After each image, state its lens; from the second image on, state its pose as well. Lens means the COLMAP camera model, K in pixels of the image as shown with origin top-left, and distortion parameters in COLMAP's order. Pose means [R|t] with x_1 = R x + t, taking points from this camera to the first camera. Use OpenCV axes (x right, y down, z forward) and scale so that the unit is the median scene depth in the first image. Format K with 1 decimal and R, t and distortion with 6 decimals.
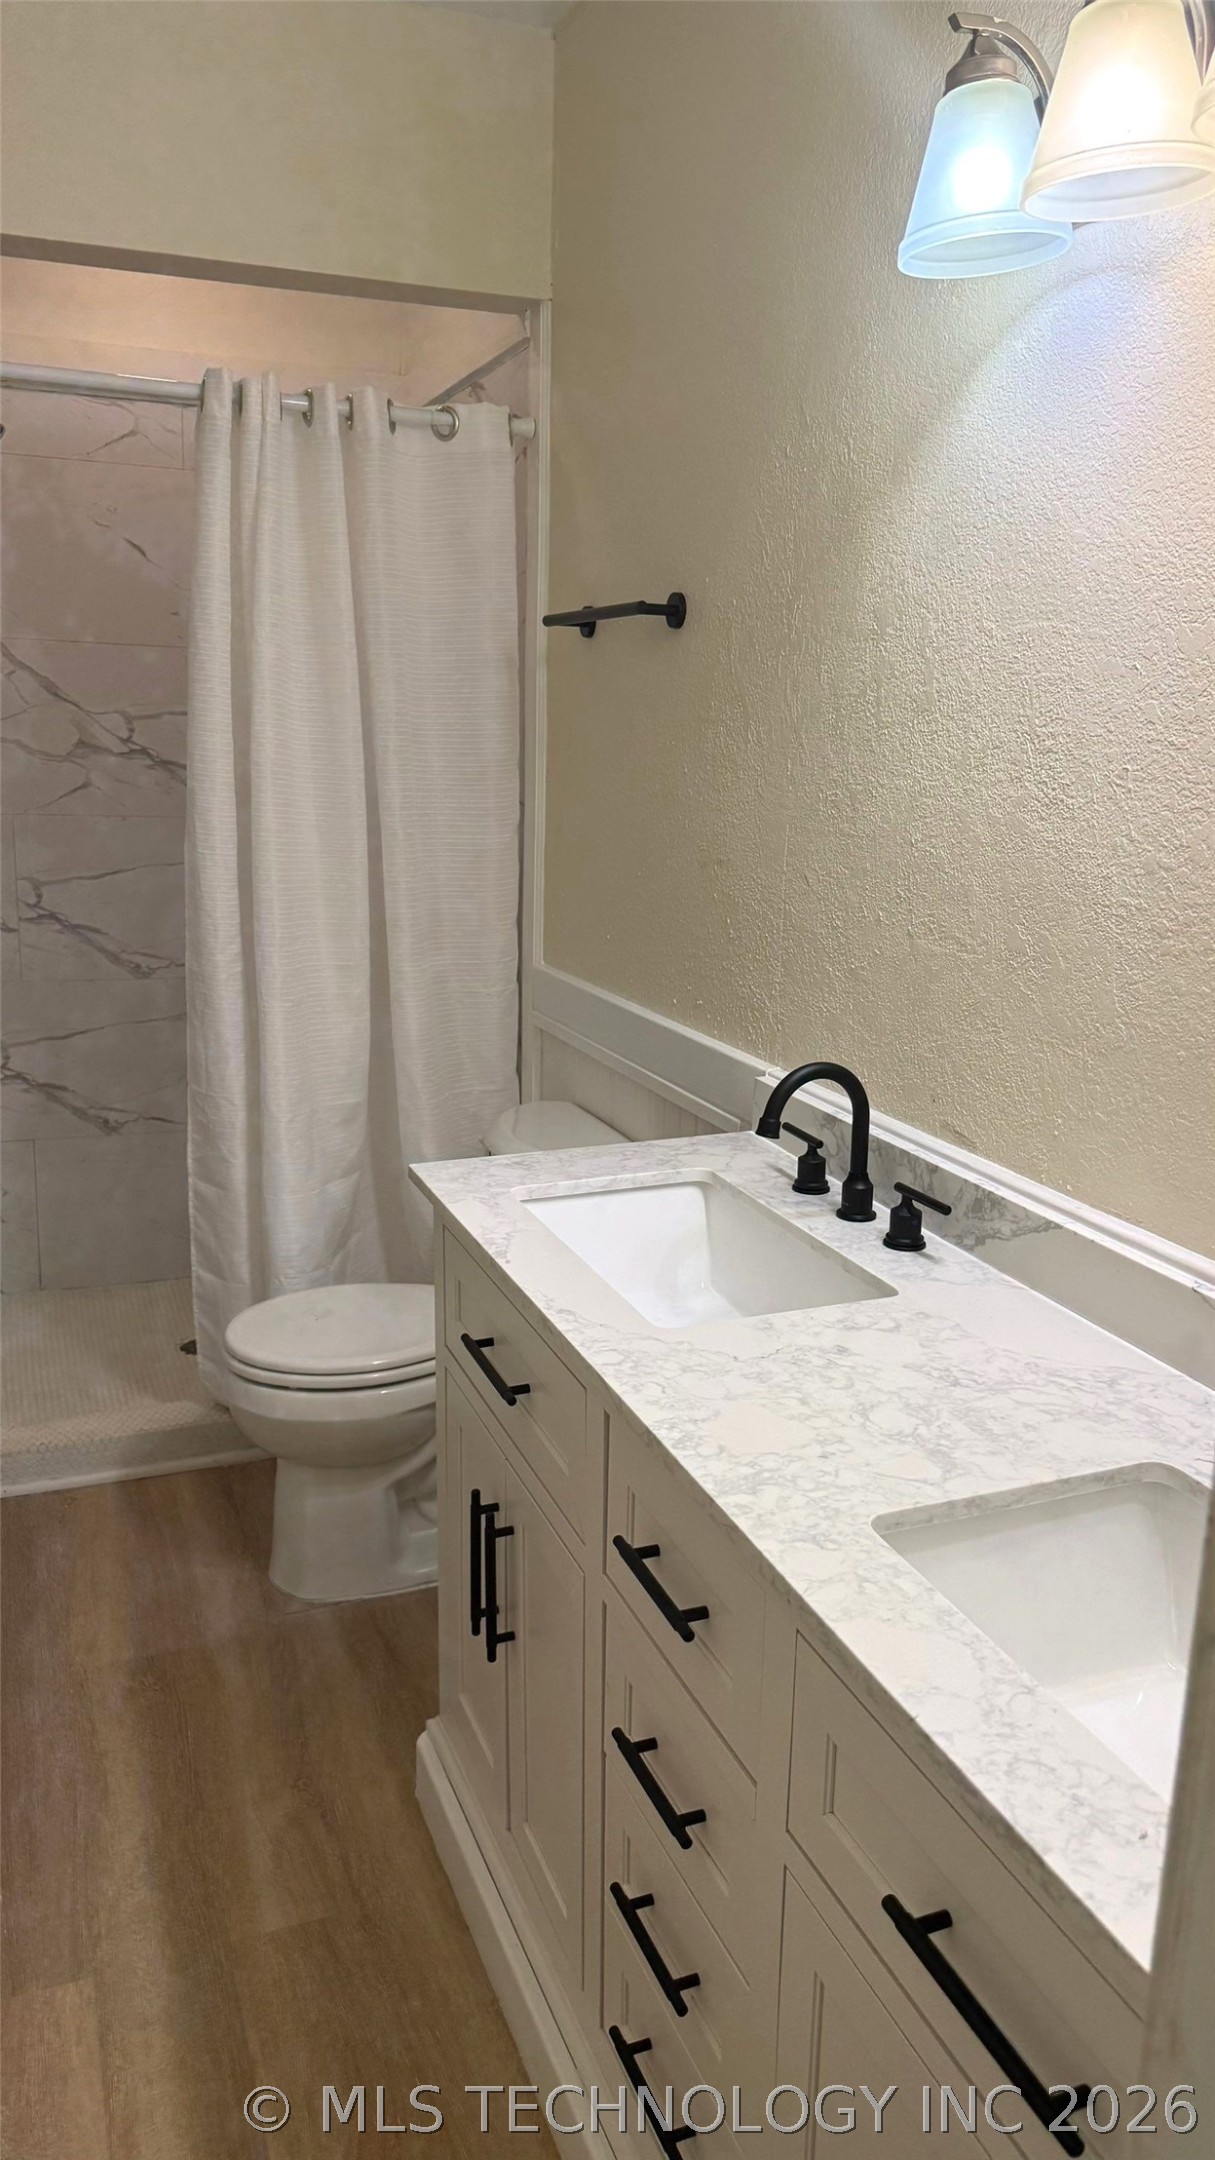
lens RADIAL K [[1491.1, 0, 600.8], [0, 1491.1, 1070.6], [0, 0, 1]] dist [0.135810, -0.227314]
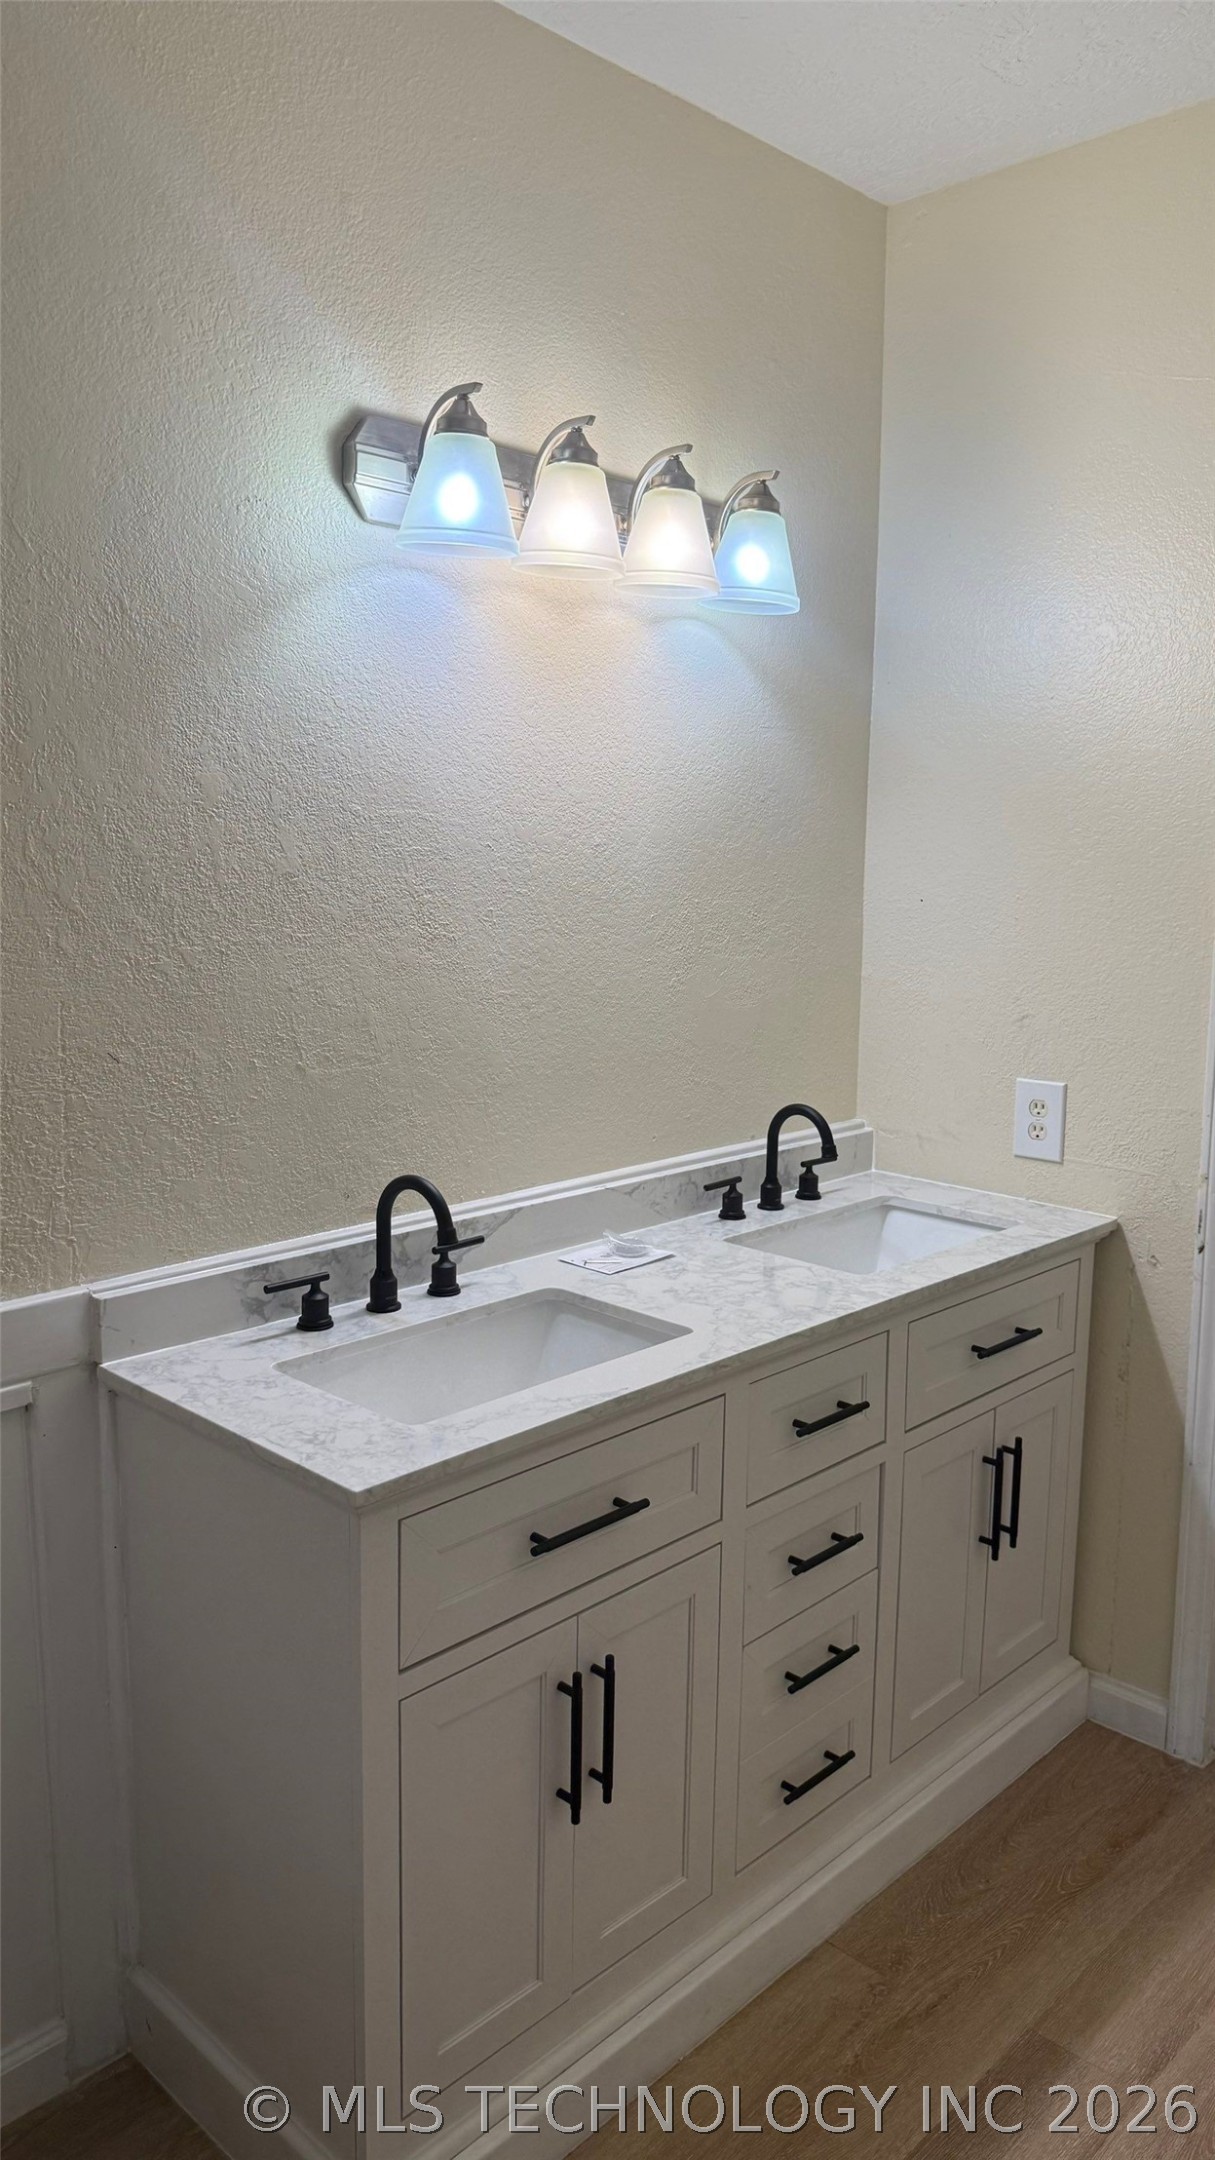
lens RADIAL K [[1491.1, 0, 600.8], [0, 1491.1, 1070.6], [0, 0, 1]] dist [0.135810, -0.227314]
pose [[-0.398365, -0.158102, 0.903498, -0.912069], [0.191529, 0.948979, 0.250509, -0.333528], [-0.897007, 0.272840, -0.347759, 1.214631]]
